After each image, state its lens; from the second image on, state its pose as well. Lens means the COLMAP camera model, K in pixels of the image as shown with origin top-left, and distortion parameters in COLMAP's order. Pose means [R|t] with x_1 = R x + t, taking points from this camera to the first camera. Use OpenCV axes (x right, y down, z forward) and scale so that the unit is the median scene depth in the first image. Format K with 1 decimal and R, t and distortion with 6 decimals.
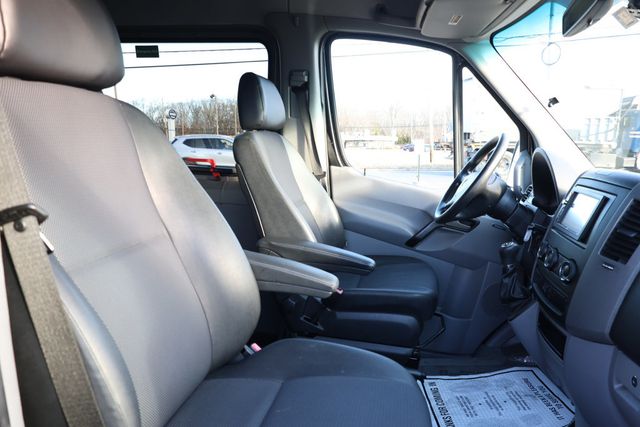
lens RADIAL K [[435.4, 0, 320.0], [0, 435.4, 213.5], [0, 0, 1]] dist [-0.029381, 0.001208]
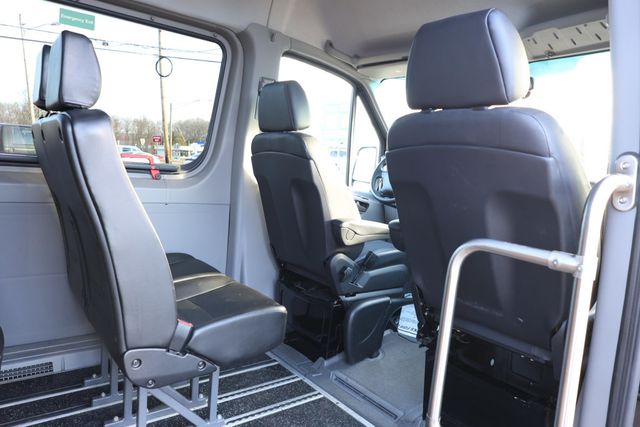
lens RADIAL K [[435.4, 0, 320.0], [0, 435.4, 213.5], [0, 0, 1]] dist [-0.029381, 0.001208]
pose [[0.616957, -0.091186, 0.781696, -0.779908], [0.100194, 0.994283, 0.036906, -0.002416], [-0.780593, 0.055552, 0.622566, 0.171759]]
